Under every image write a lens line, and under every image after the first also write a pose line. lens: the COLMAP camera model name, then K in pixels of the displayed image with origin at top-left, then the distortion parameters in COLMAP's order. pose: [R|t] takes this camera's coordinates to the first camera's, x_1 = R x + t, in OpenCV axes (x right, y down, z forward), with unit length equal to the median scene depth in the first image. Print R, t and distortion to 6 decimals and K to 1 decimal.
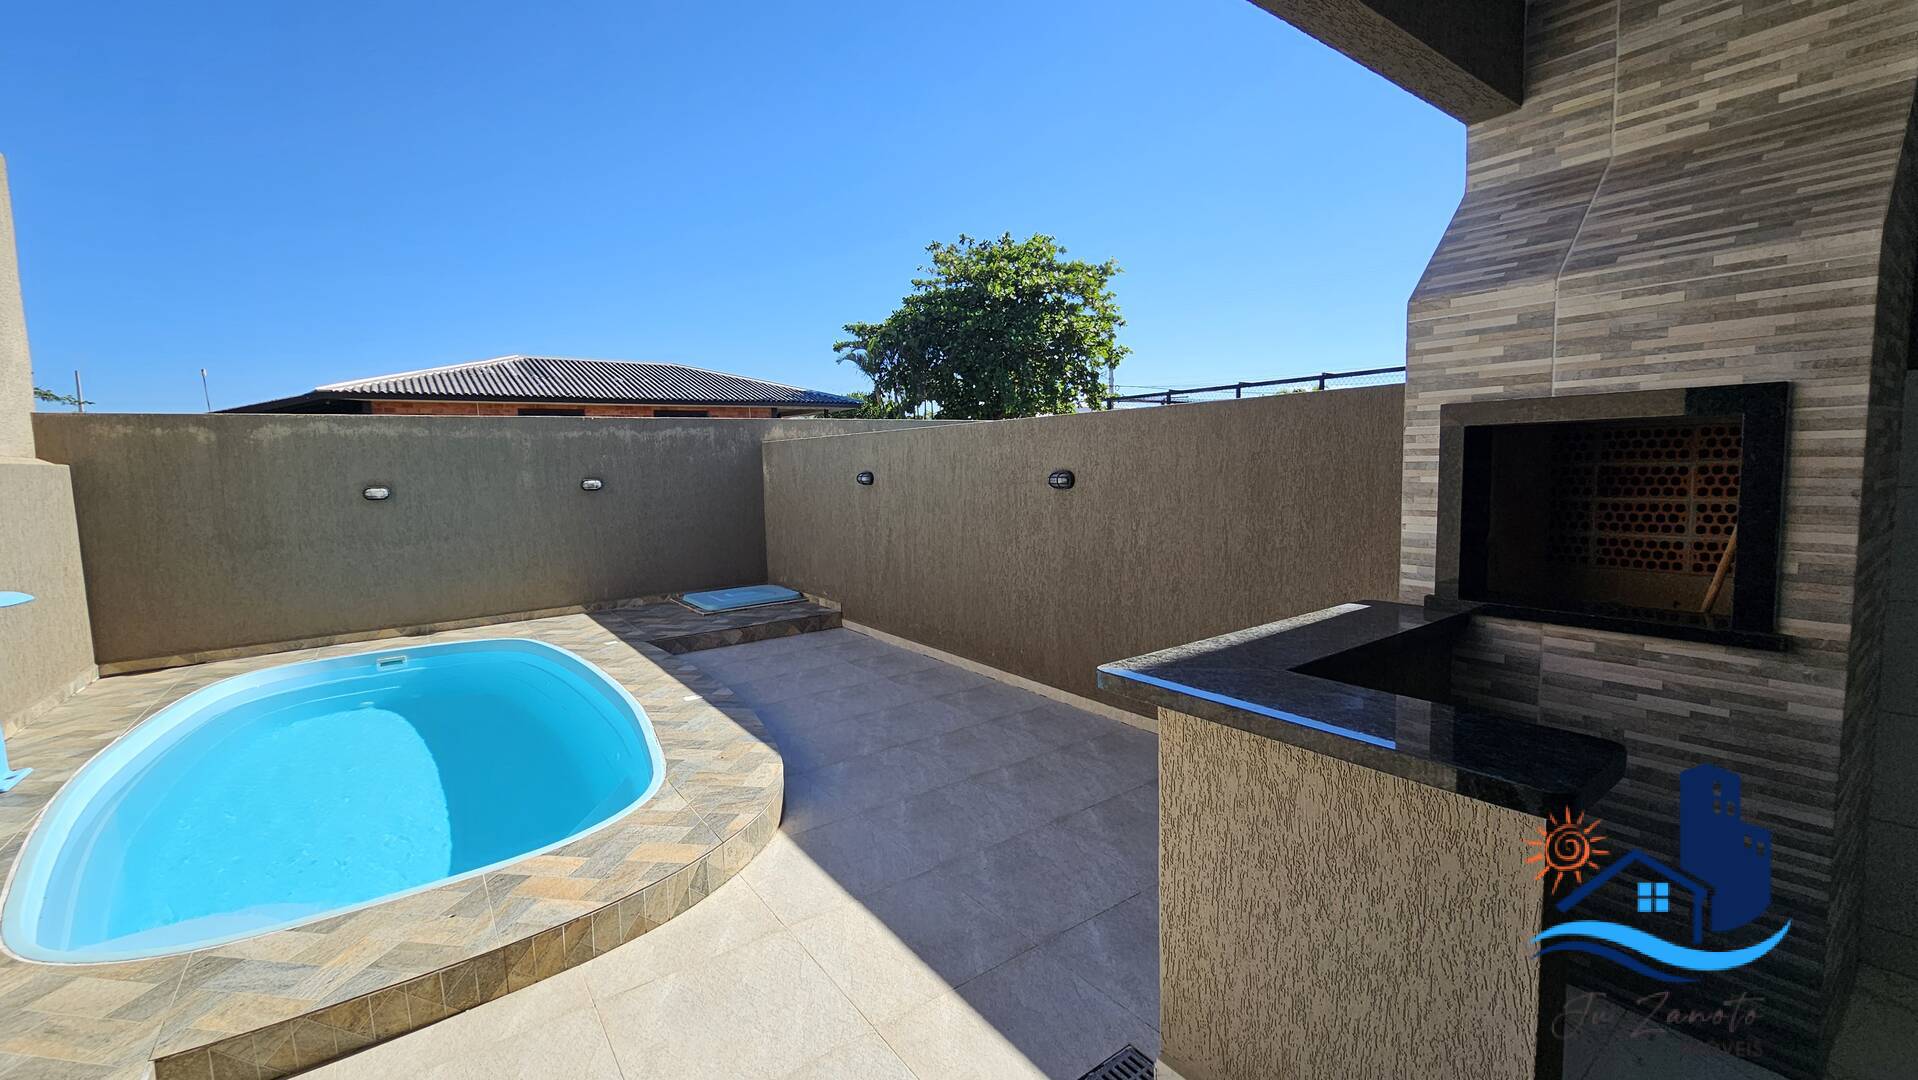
lens RADIAL K [[785.8, 0, 974.2], [0, 785.8, 536.8], [0, 0, 1]] dist [-0.009018, 0.001426]
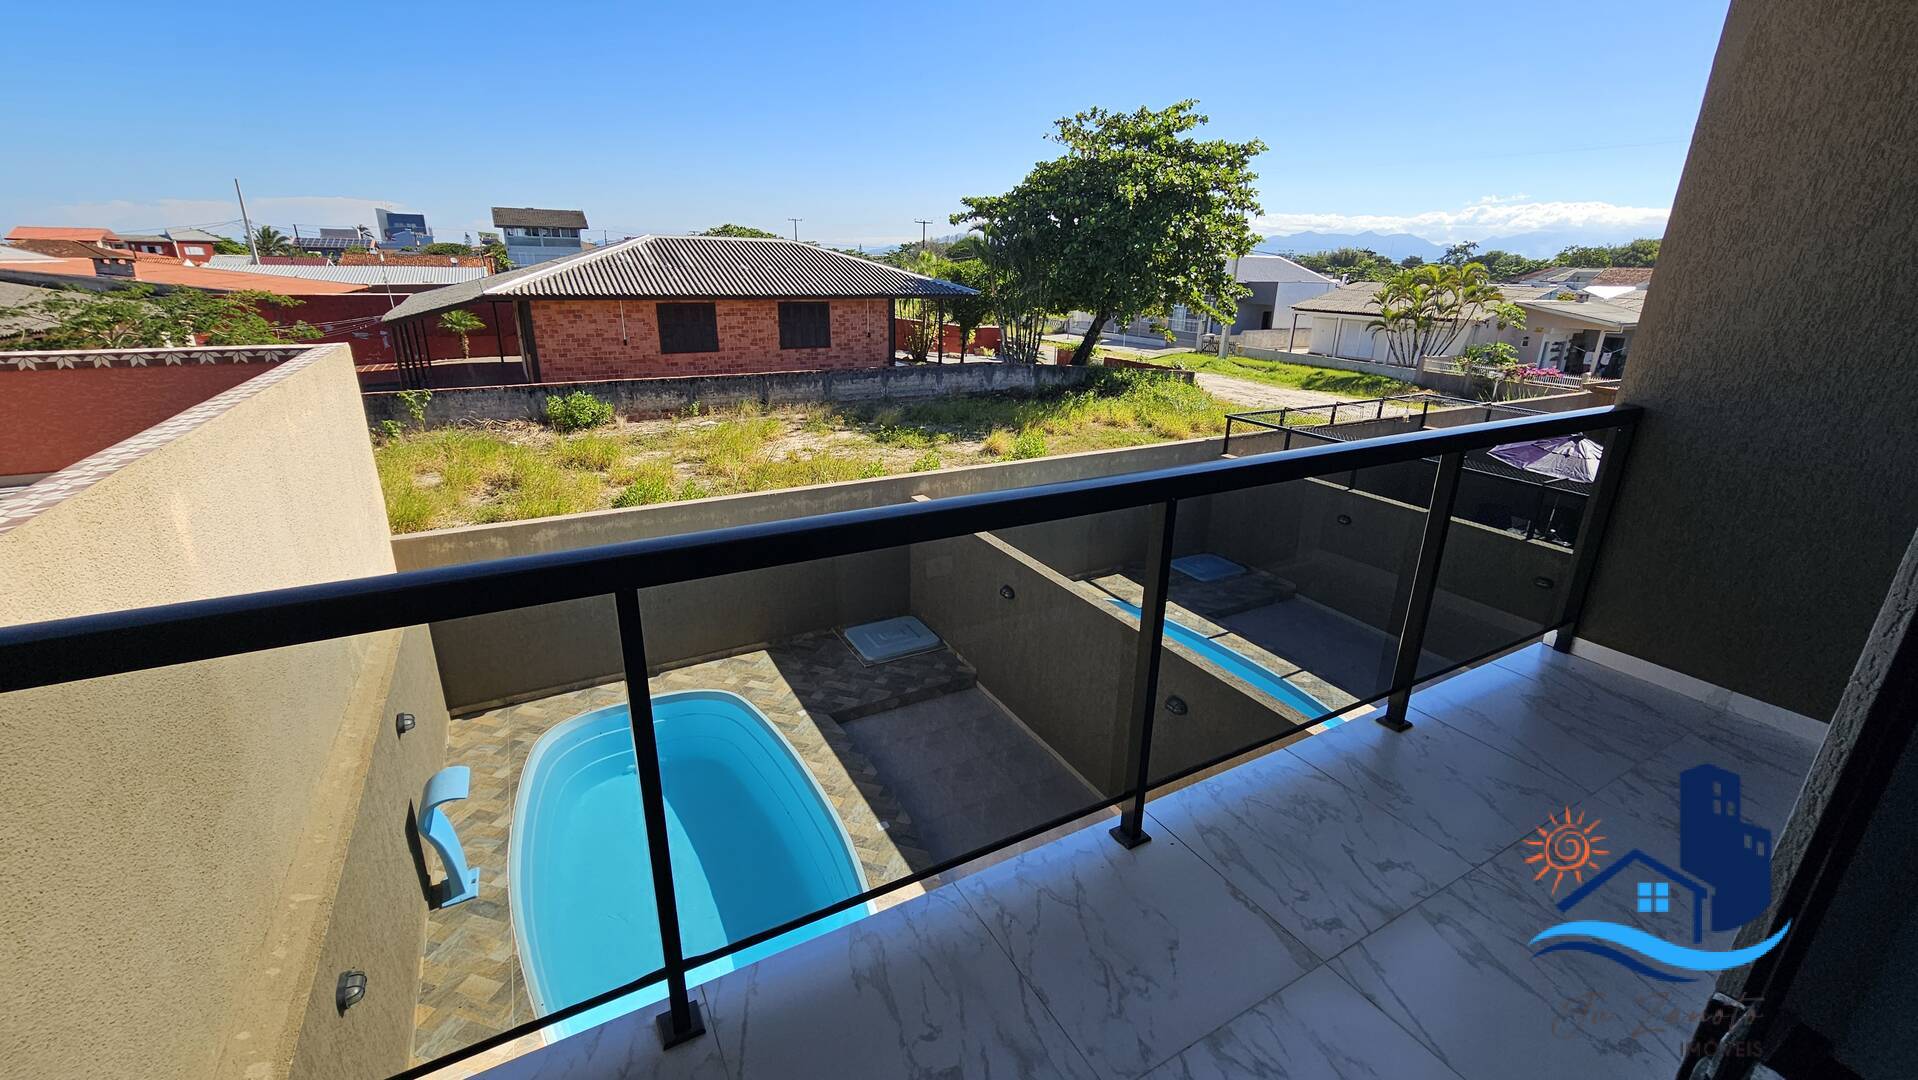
lens RADIAL K [[785.8, 0, 969.6], [0, 785.8, 542.4], [0, 0, 1]] dist [-0.009018, 0.001426]
pose [[0.990327, 0.089390, -0.106118, -0.075999], [-0.061990, 0.969290, 0.237981, -0.420239], [0.124132, -0.229101, 0.965455, -0.127824]]
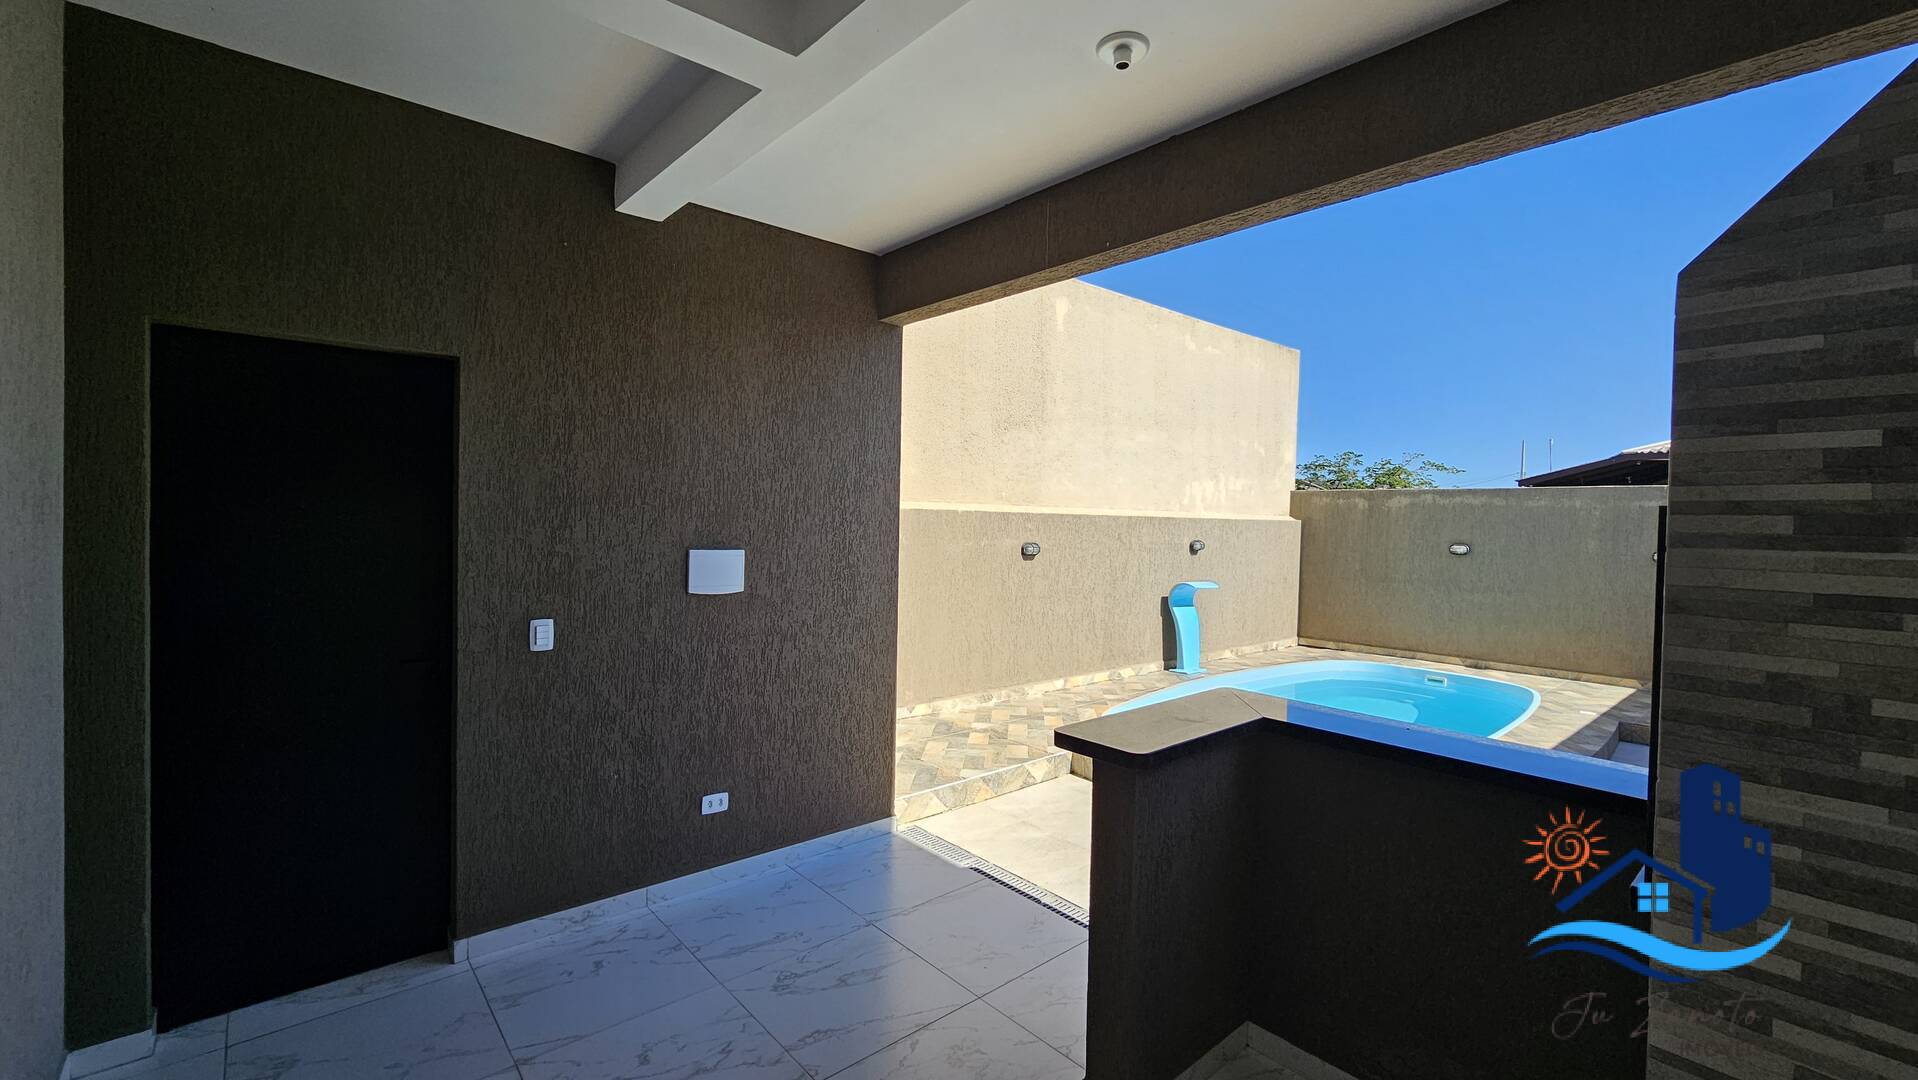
lens RADIAL K [[785.8, 0, 964.5], [0, 785.8, 534.8], [0, 0, 1]] dist [-0.009018, 0.001426]
pose [[0.080010, 0.049993, -0.995540, 0.424575], [-0.120117, 0.991947, 0.040159, -0.032682], [0.989530, 0.116368, 0.085371, 0.087085]]
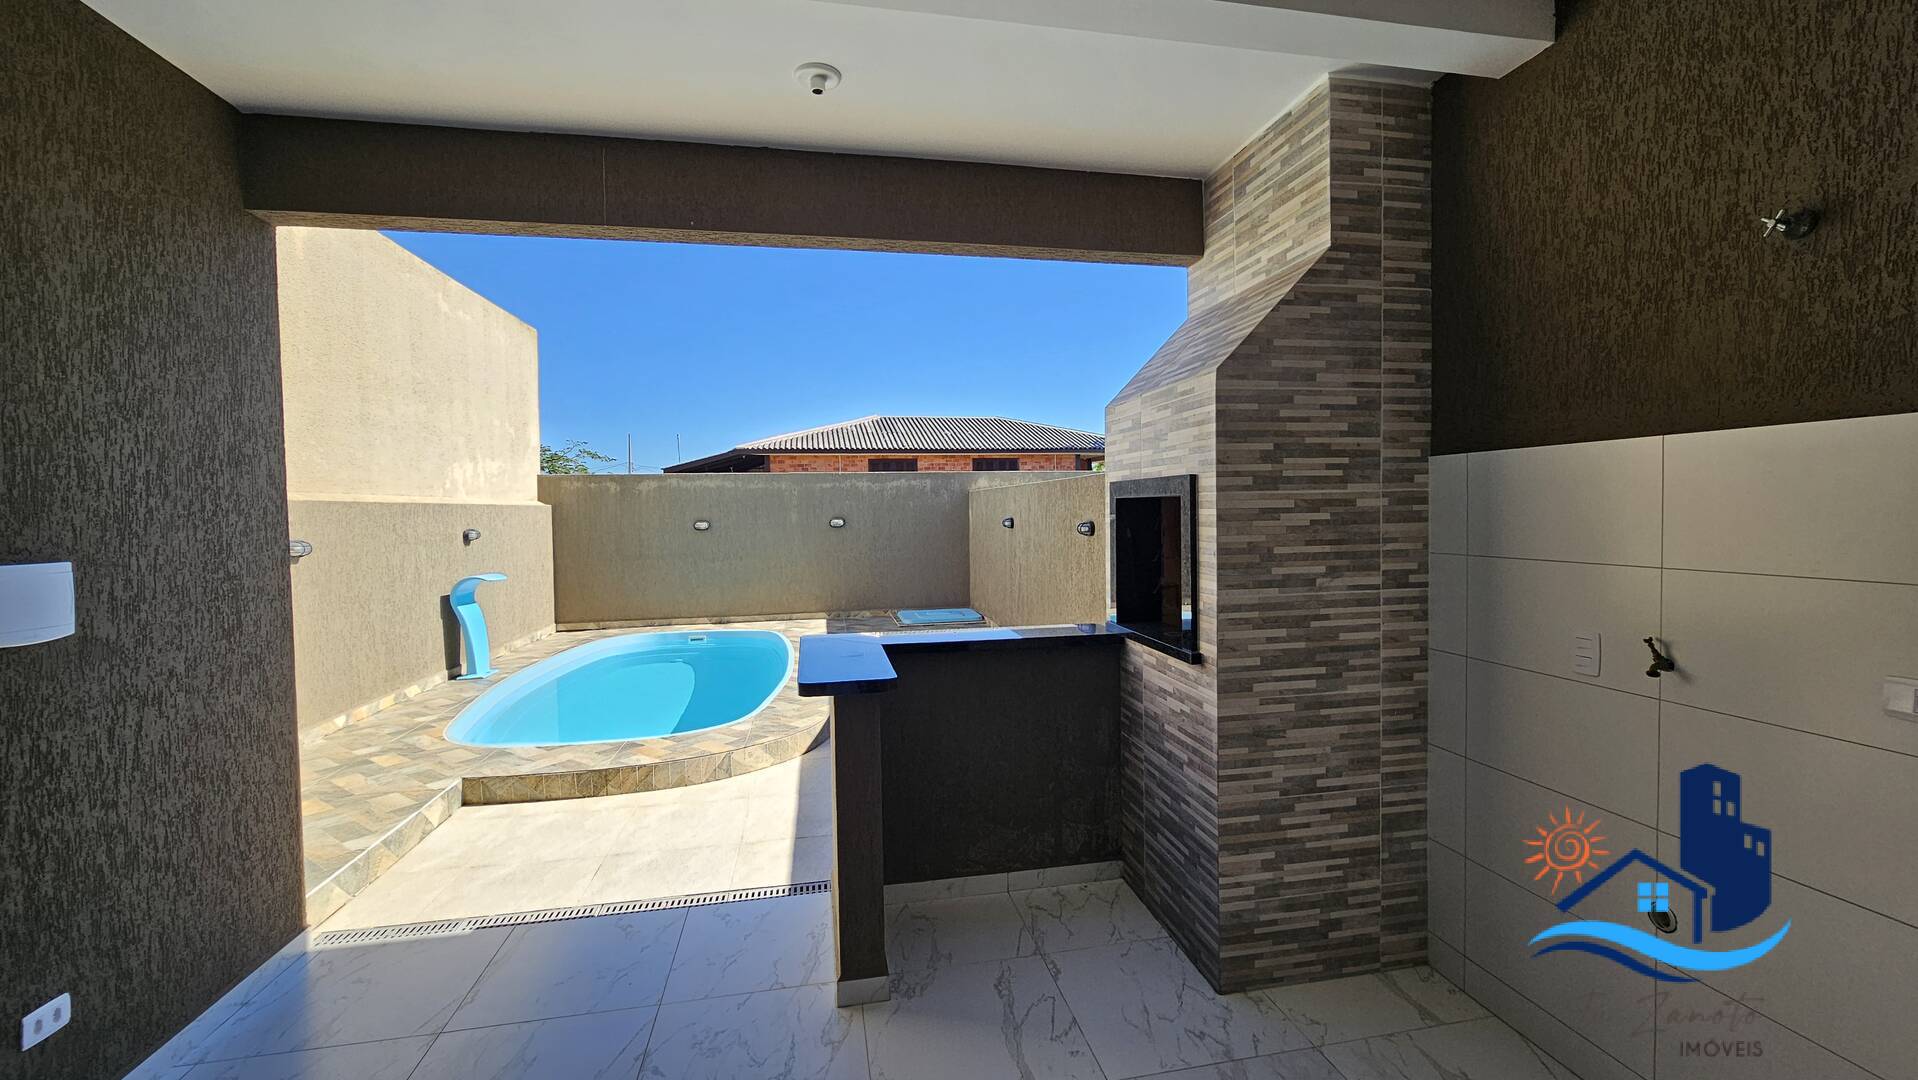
lens RADIAL K [[785.8, 0, 971.7], [0, 785.8, 535.6], [0, 0, 1]] dist [-0.009018, 0.001426]
pose [[0.901238, 0.028882, -0.432361, 0.334048], [-0.051928, 0.997785, -0.041587, -0.001300], [0.430202, 0.059932, 0.900741, -0.119813]]
